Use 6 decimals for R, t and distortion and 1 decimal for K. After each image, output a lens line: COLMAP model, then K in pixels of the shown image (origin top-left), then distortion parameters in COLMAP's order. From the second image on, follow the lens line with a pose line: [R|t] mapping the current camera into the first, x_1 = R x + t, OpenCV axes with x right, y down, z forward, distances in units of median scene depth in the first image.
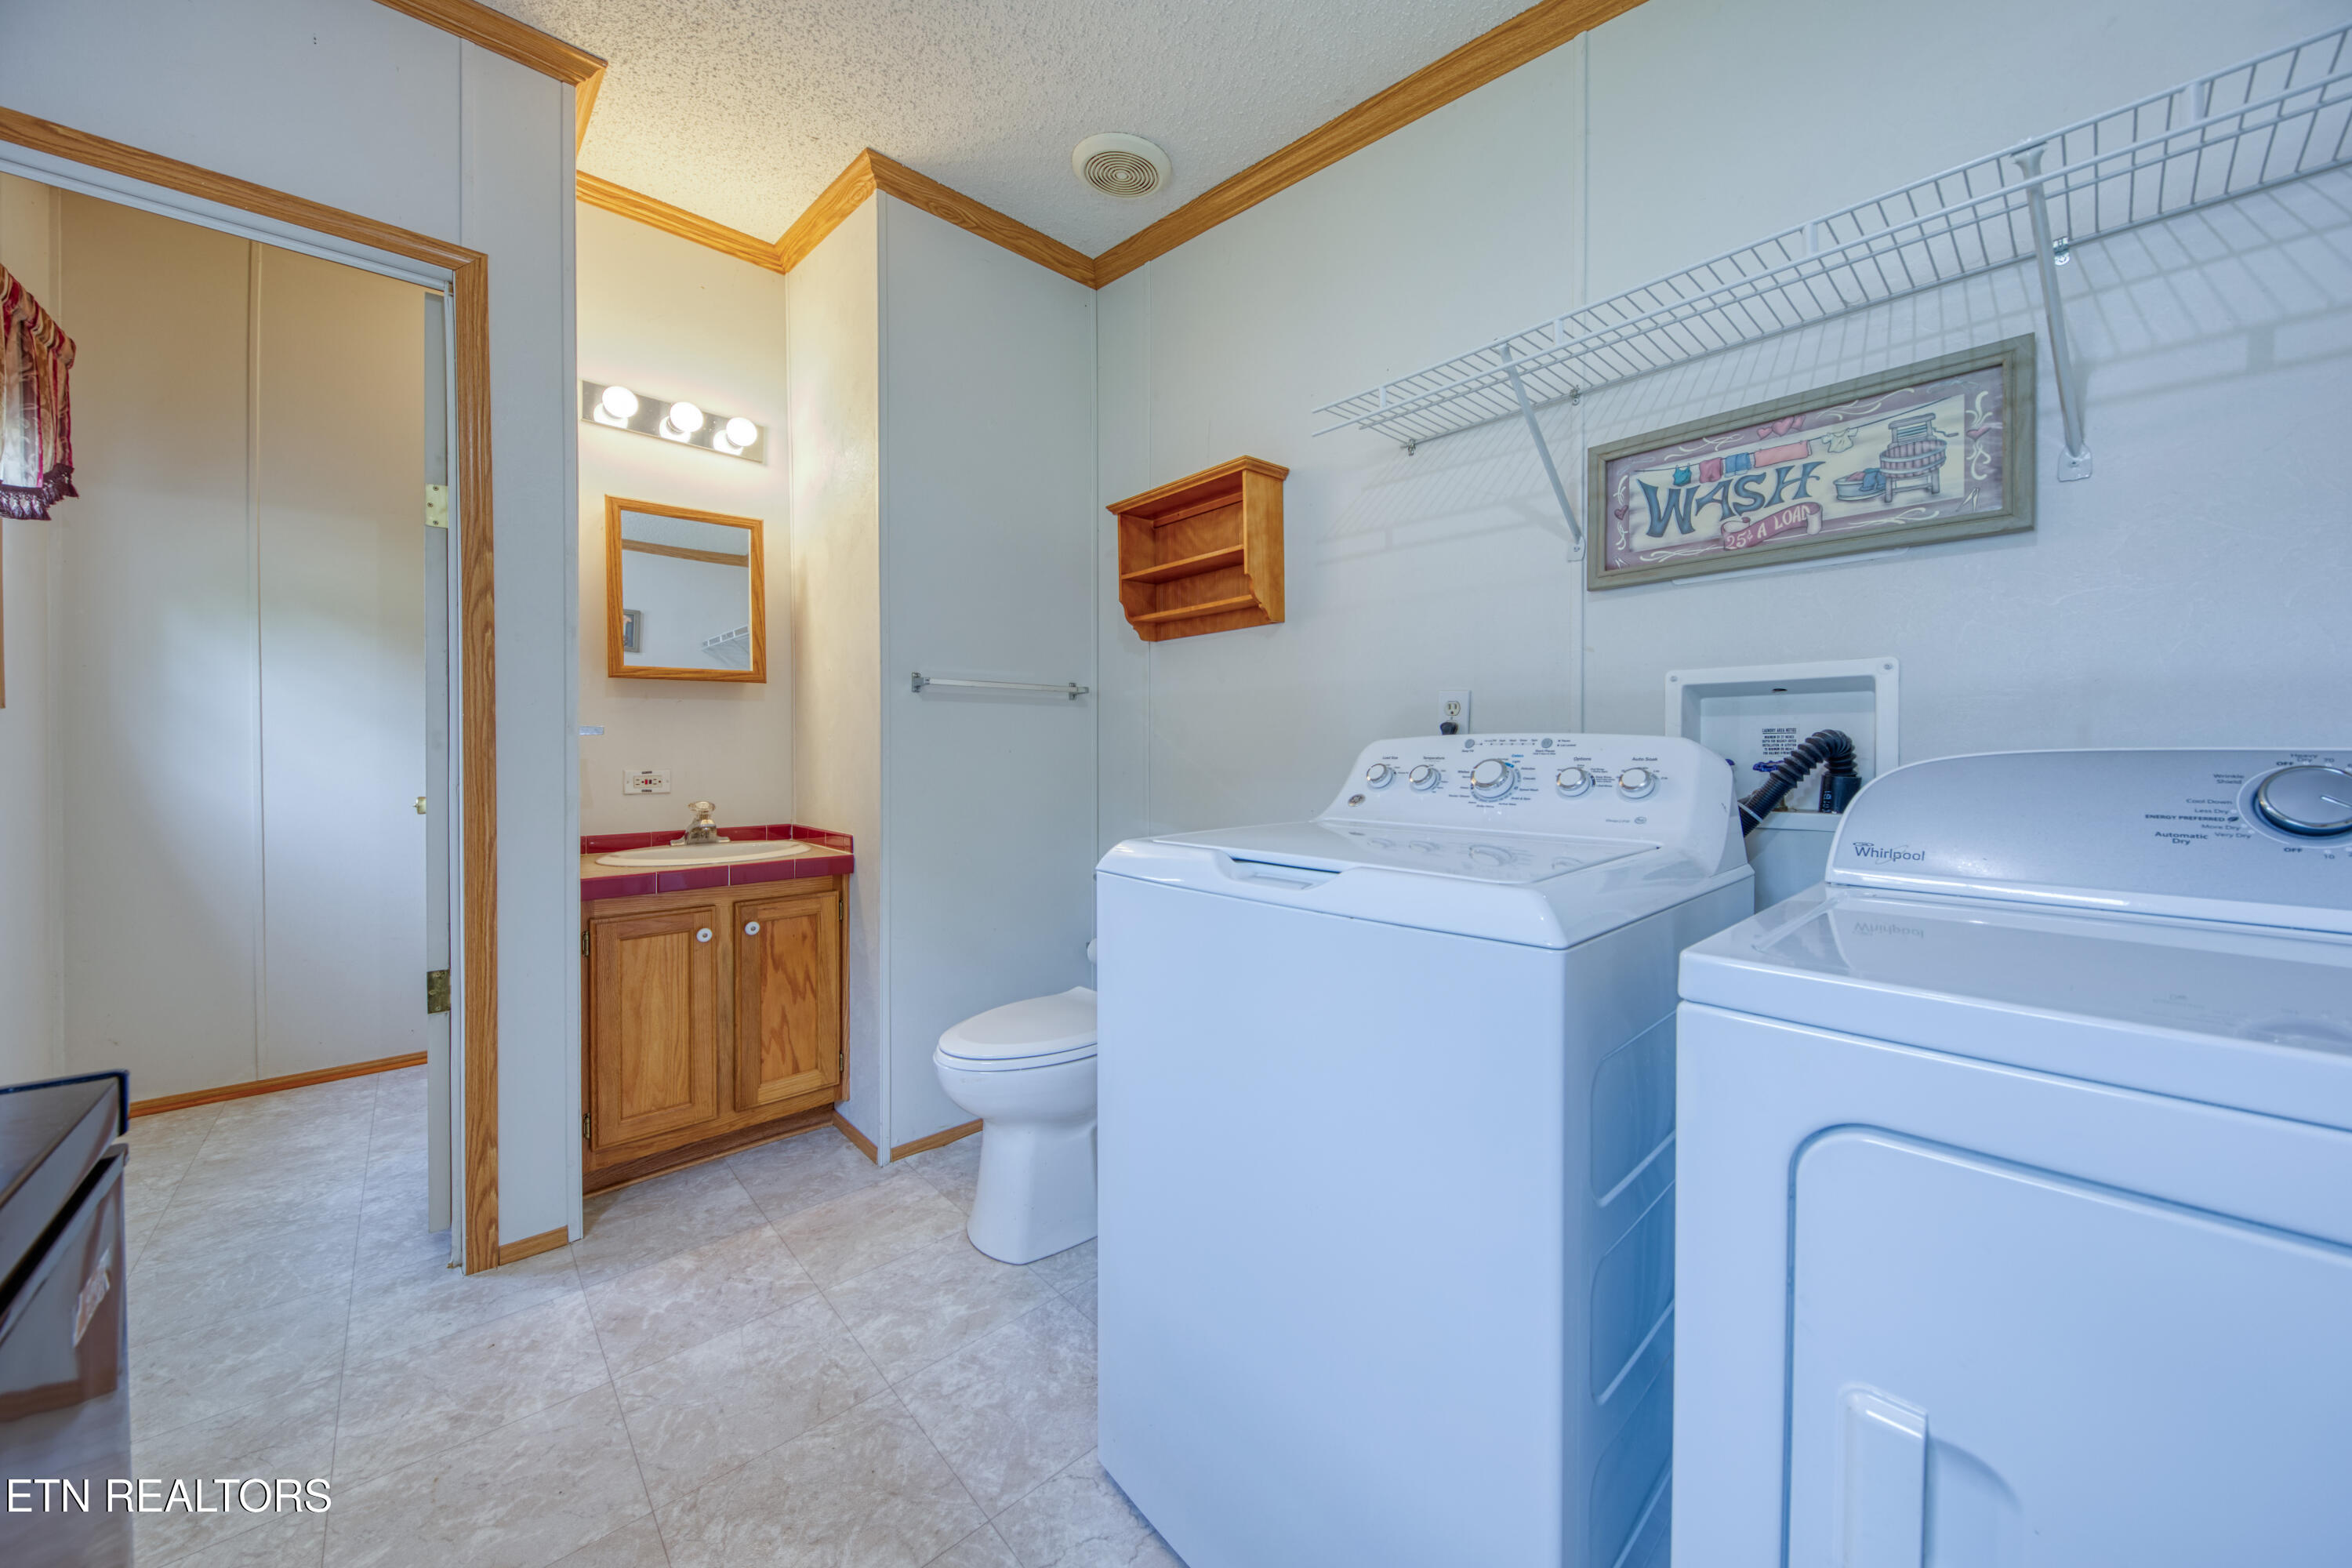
lens RADIAL K [[825.7, 0, 1169.3], [0, 825.7, 758.3], [0, 0, 1]] dist [0.007928, -0.000938]
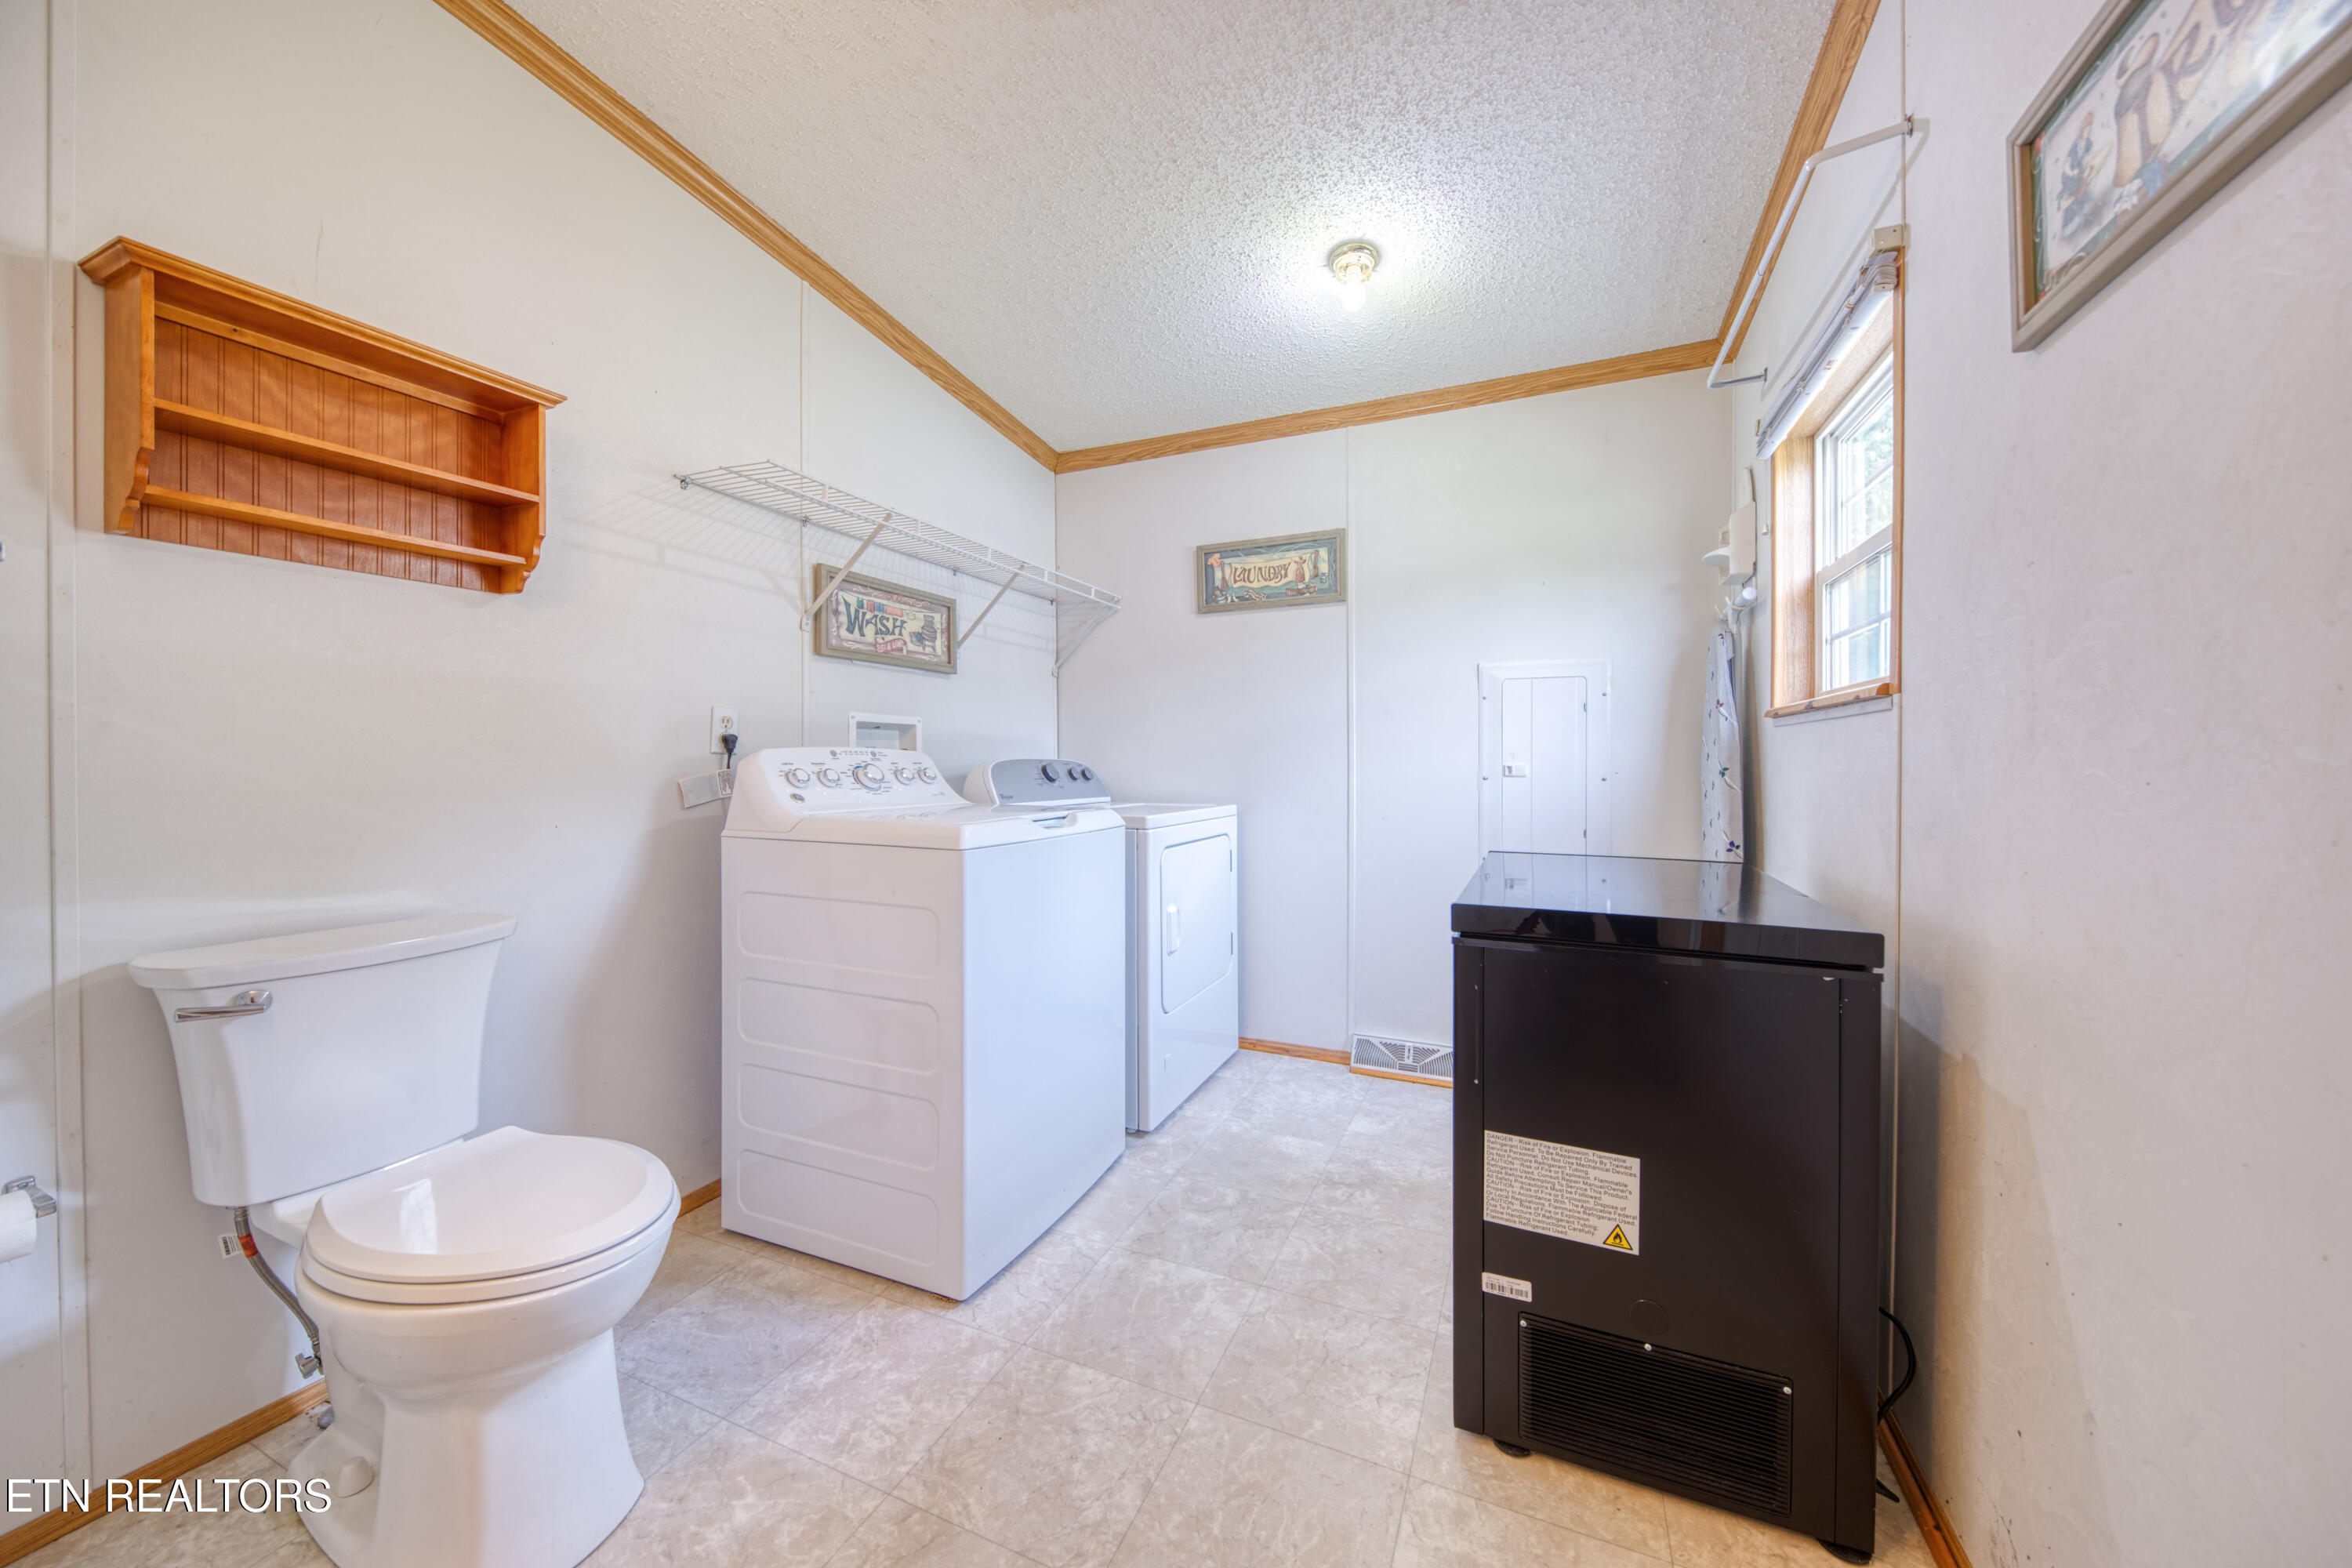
lens RADIAL K [[825.7, 0, 1174.9], [0, 825.7, 770.0], [0, 0, 1]] dist [0.007928, -0.000938]
pose [[-0.395826, -0.010303, 0.918268, -1.270605], [0.007257, 0.999871, 0.014347, -0.005360], [-0.918297, 0.012343, -0.395700, 1.087415]]
